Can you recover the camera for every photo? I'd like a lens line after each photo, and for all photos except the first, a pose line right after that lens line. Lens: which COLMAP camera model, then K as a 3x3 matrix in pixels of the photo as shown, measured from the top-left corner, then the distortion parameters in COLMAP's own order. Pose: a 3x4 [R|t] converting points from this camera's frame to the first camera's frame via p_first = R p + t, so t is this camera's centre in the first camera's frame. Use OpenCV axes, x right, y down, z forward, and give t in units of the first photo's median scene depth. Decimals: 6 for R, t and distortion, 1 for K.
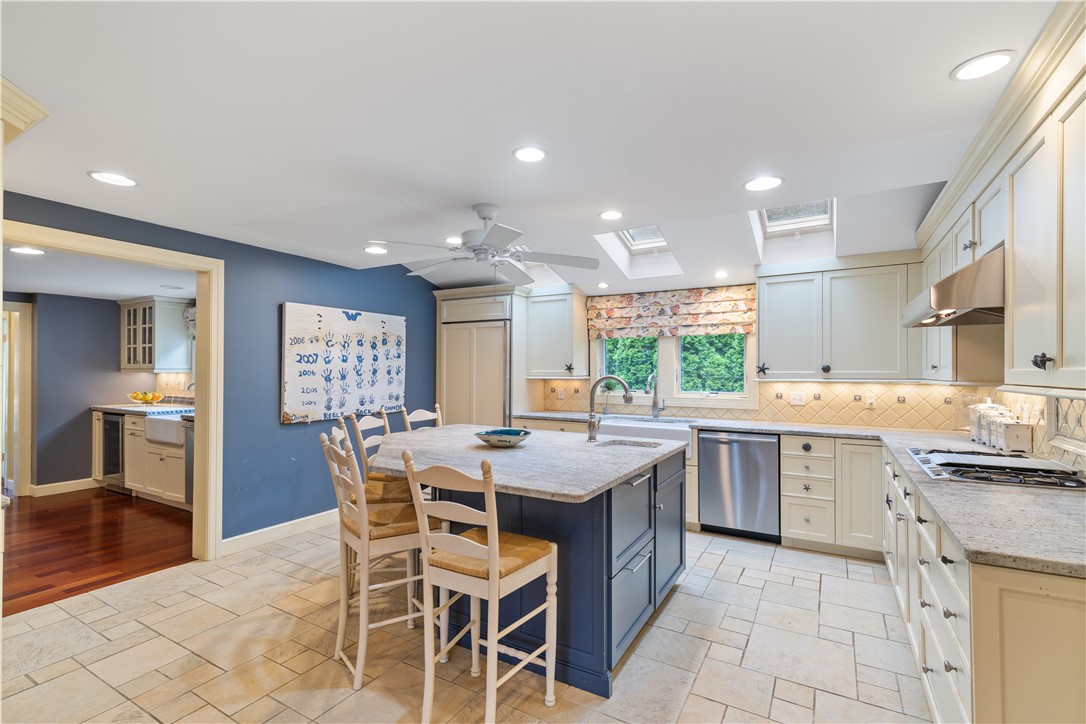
lens RADIAL K [[492.6, 0, 544.8], [0, 492.6, 365.9], [0, 0, 1]] dist [0.006004, 0.000905]
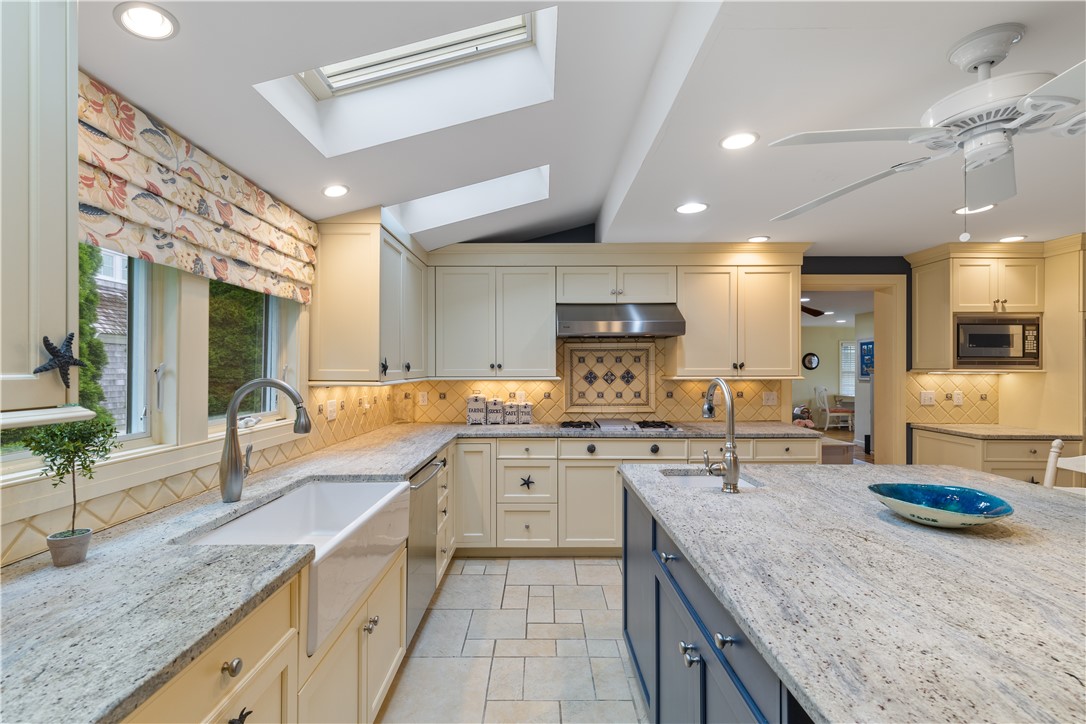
lens RADIAL K [[492.6, 0, 539.1], [0, 492.6, 365.5], [0, 0, 1]] dist [0.006004, 0.000905]
pose [[-0.496712, 0.002555, 0.867912, -0.205305], [-0.005548, 0.999966, -0.006119, 0.006863], [-0.867898, -0.007855, -0.496681, 1.016384]]
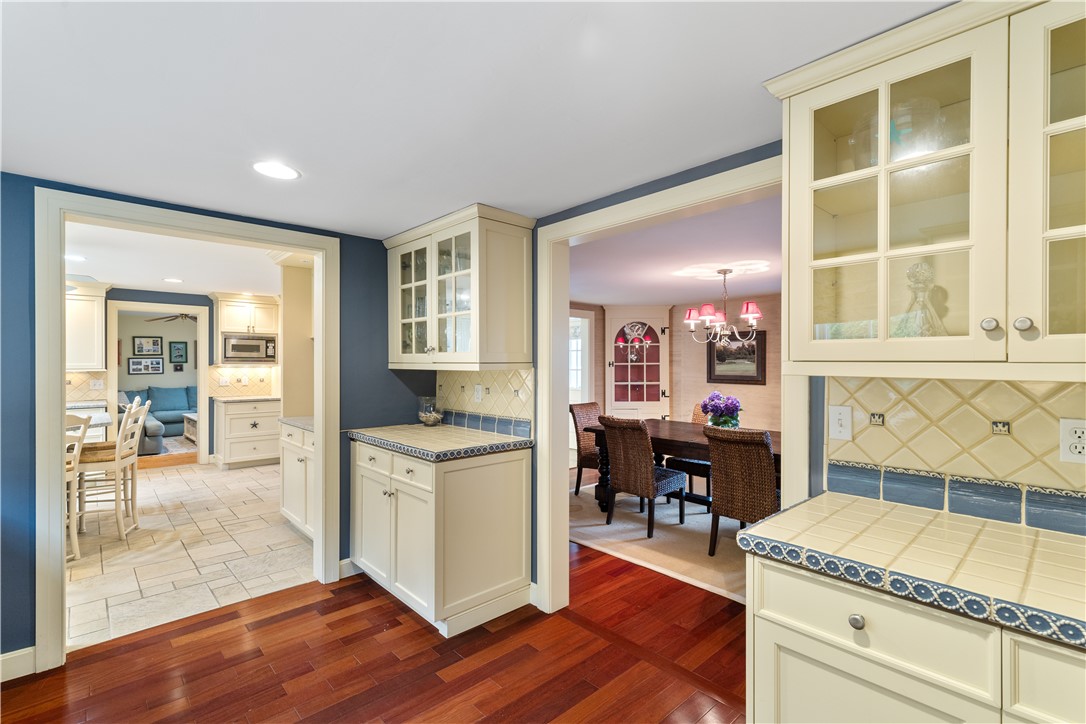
lens RADIAL K [[492.6, 0, 538.2], [0, 492.6, 362.7], [0, 0, 1]] dist [0.006004, 0.000905]
pose [[-0.951466, -0.000245, 0.307755, -1.136750], [-0.002833, 0.999964, -0.007963, 0.008481], [-0.307742, -0.008448, -0.951432, 1.092322]]
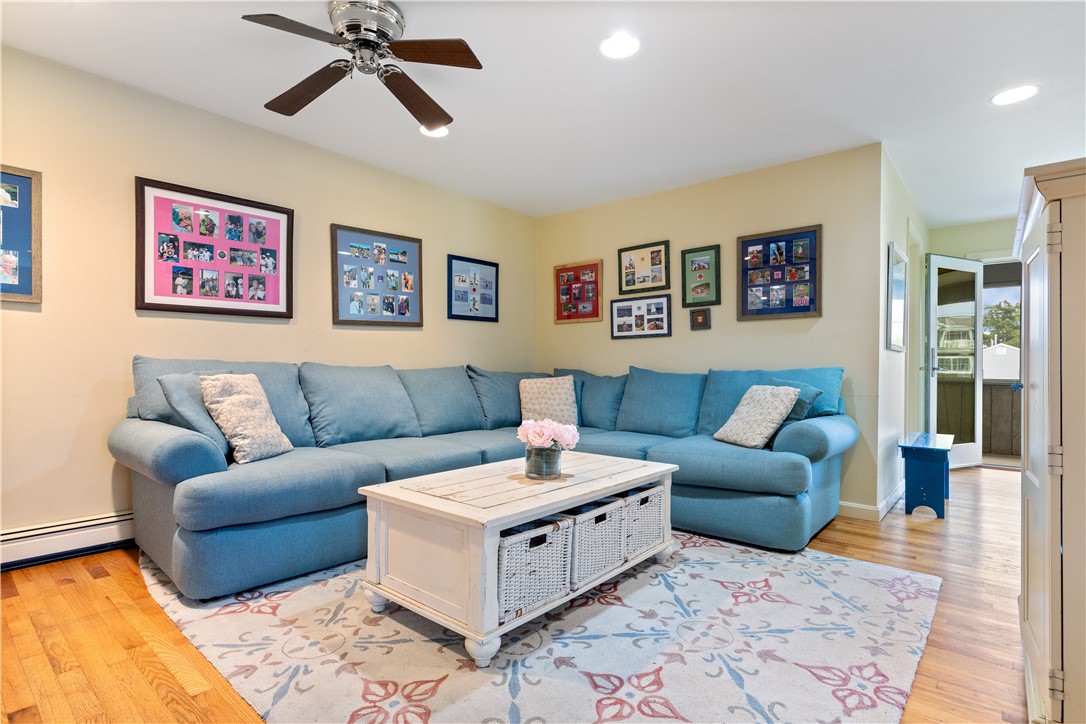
lens RADIAL K [[540.0, 0, 540.8], [0, 540.0, 364.4], [0, 0, 1]] dist [-0.001887, -0.000907]
pose [[0.201159, 0.000647, 0.979558, 0.167486], [-0.013212, 0.999911, 0.002052, 0.093807], [-0.979470, -0.013355, 0.201149, -0.446686]]
